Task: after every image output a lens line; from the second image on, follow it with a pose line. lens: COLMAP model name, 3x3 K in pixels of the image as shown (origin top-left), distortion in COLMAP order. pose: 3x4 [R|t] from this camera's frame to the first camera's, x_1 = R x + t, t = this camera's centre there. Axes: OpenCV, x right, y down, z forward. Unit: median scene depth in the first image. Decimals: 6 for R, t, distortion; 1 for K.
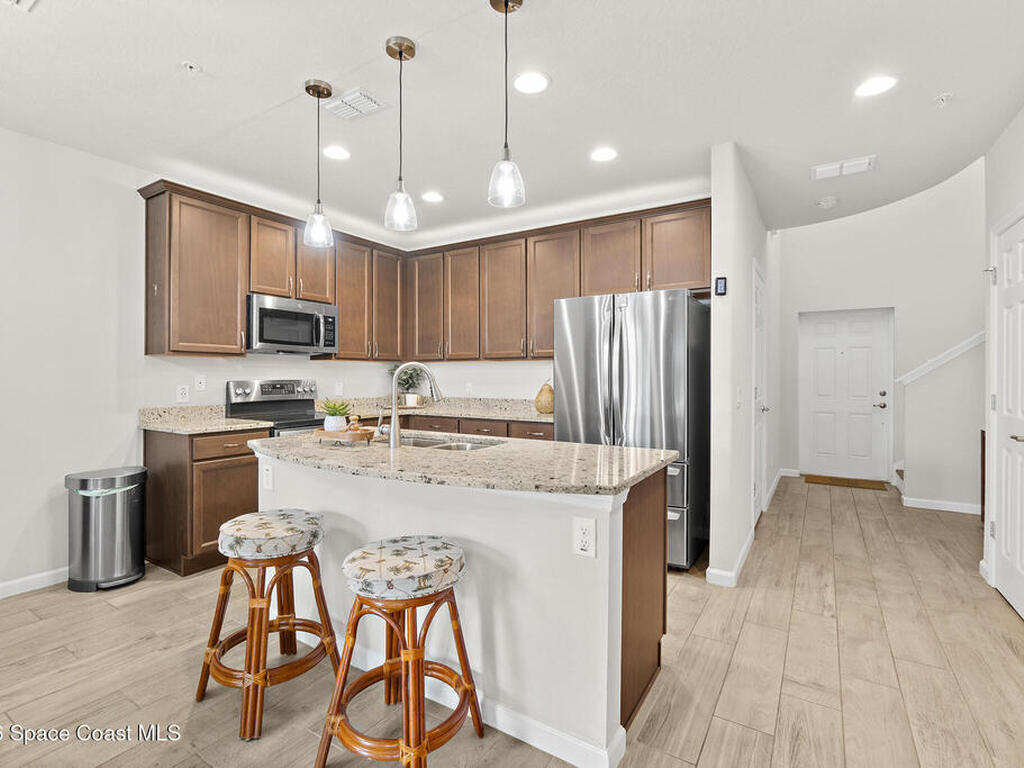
lens RADIAL K [[496.5, 0, 503.4], [0, 496.5, 379.3], [0, 0, 1]] dist [-0.001688, 0.000941]
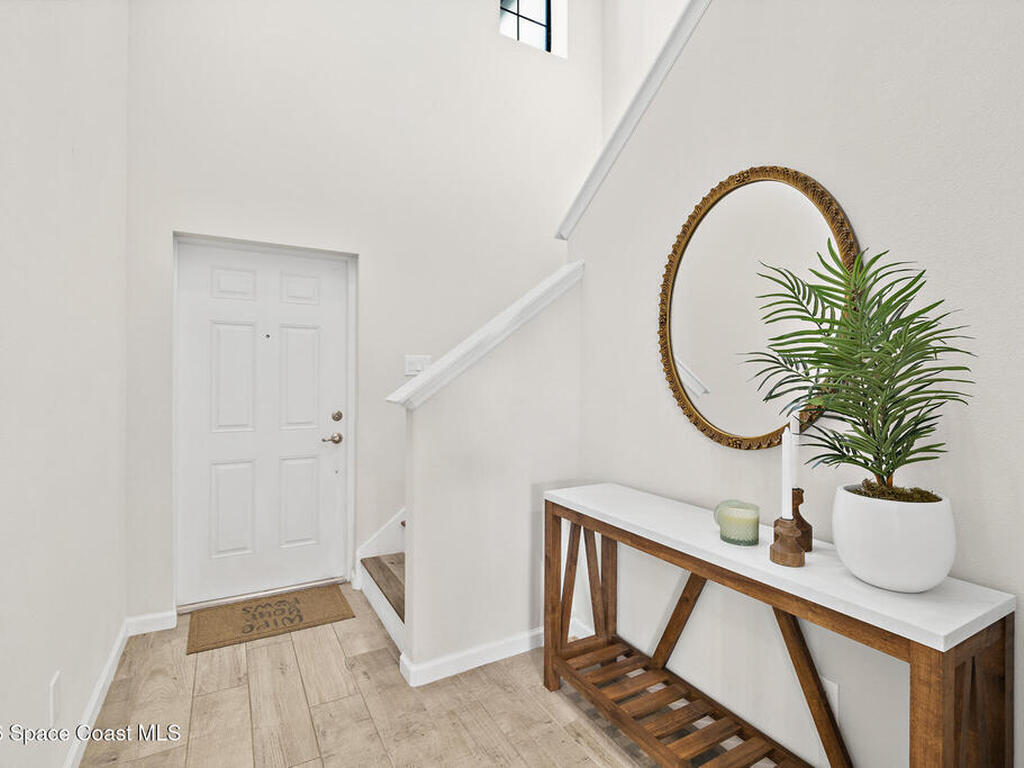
lens RADIAL K [[496.5, 0, 503.4], [0, 496.5, 379.3], [0, 0, 1]] dist [-0.001688, 0.000941]
pose [[0.478533, 0.001604, 0.878068, 0.673646], [0.003400, 0.999987, -0.003680, -0.017673], [-0.878063, 0.004746, 0.478522, 1.042521]]
